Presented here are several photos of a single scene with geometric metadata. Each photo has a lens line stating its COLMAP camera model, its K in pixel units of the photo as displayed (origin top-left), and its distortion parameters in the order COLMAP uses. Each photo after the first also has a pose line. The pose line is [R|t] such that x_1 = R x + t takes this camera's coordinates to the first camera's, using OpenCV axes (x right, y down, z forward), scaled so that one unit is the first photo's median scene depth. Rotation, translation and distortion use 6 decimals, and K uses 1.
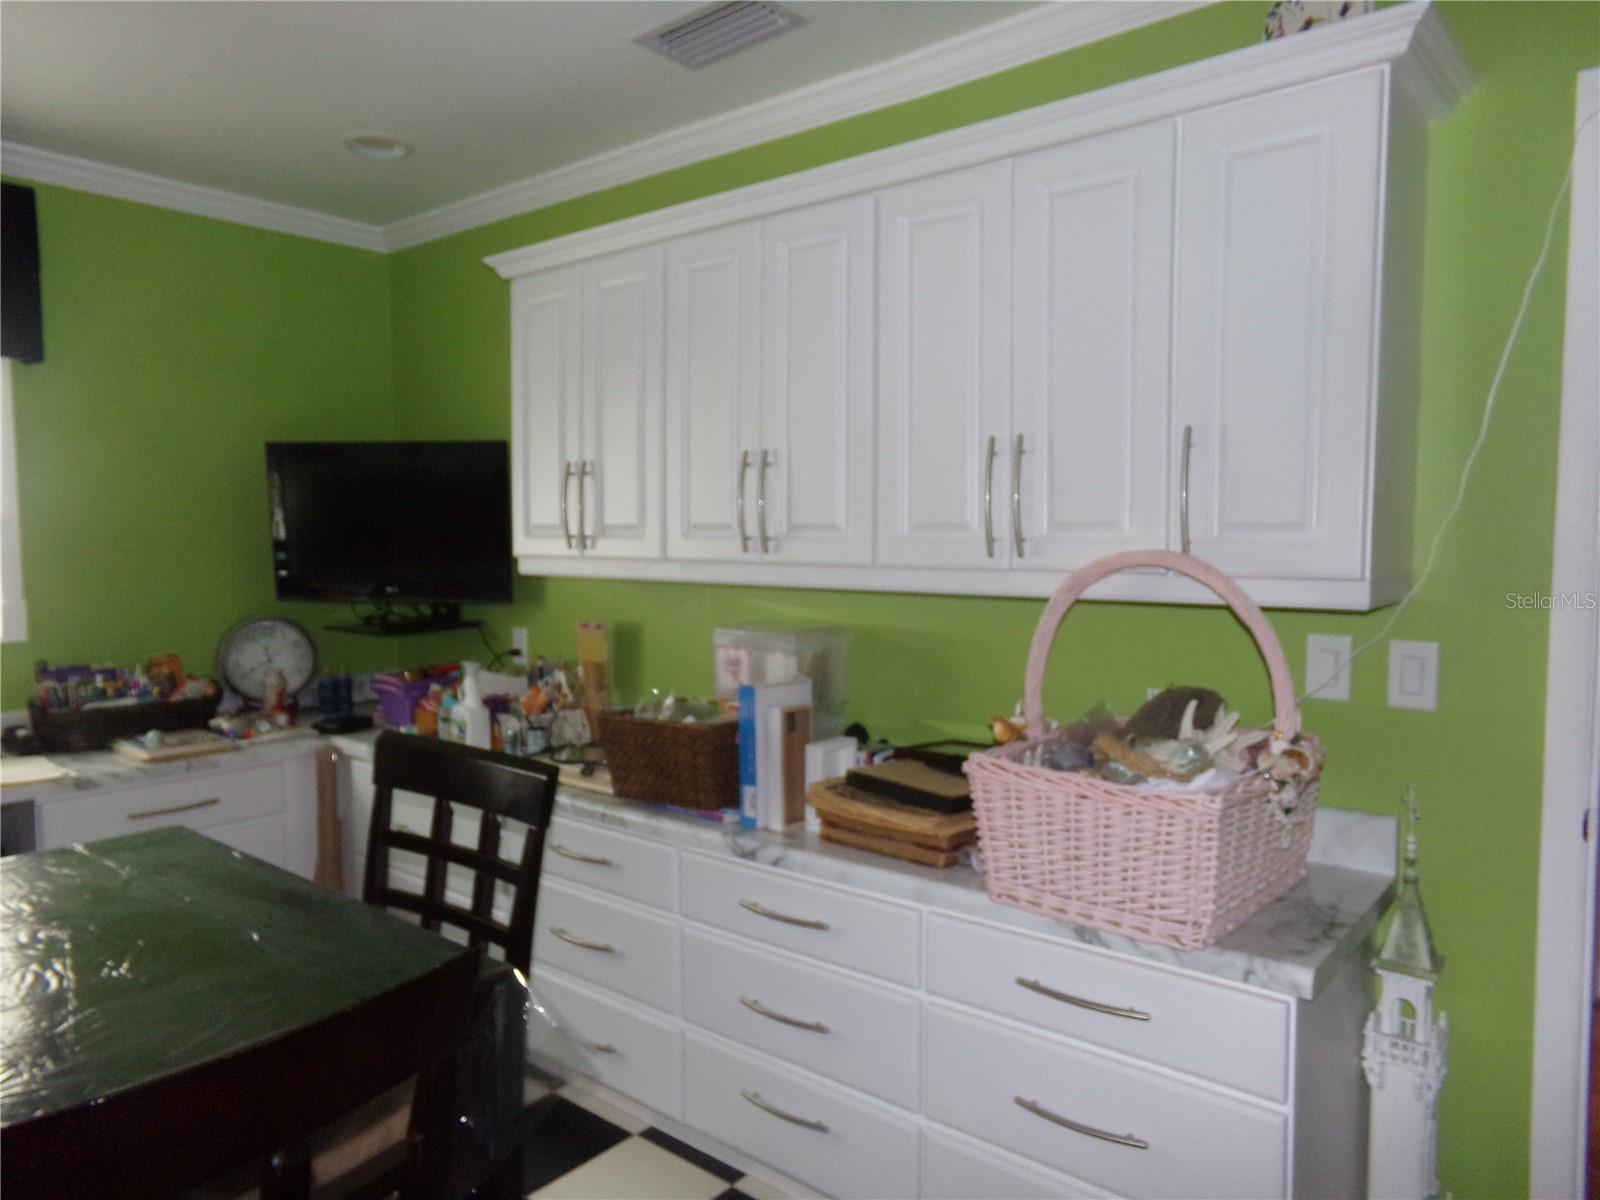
lens RADIAL K [[1099.7, 0, 800.5], [0, 1099.7, 615.8], [0, 0, 1]] dist [-0.023345, 0.067890]
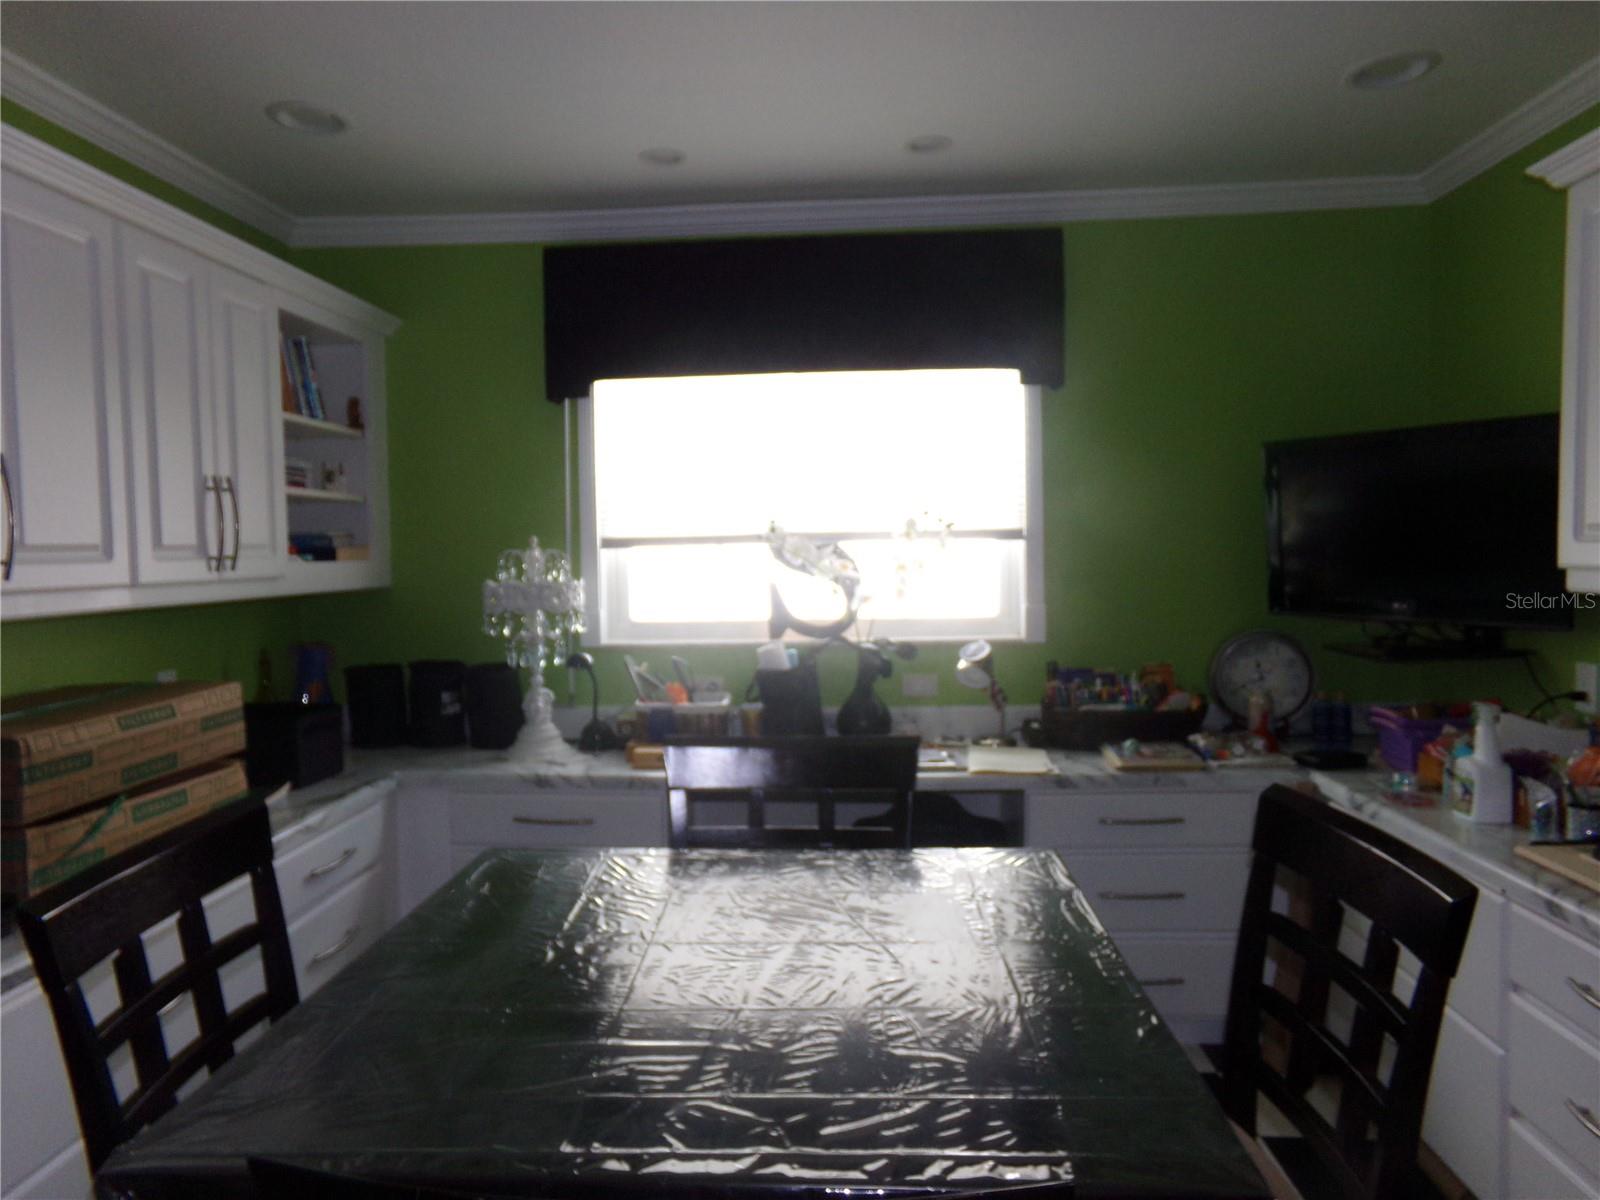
lens RADIAL K [[1107.8, 0, 777.5], [0, 1107.8, 605.4], [0, 0, 1]] dist [-0.062309, 0.112729]
pose [[0.576774, 0.033051, -0.816235, 0.040990], [-0.045323, 0.998937, 0.008422, -0.010868], [0.815646, 0.032136, 0.577659, 0.140419]]
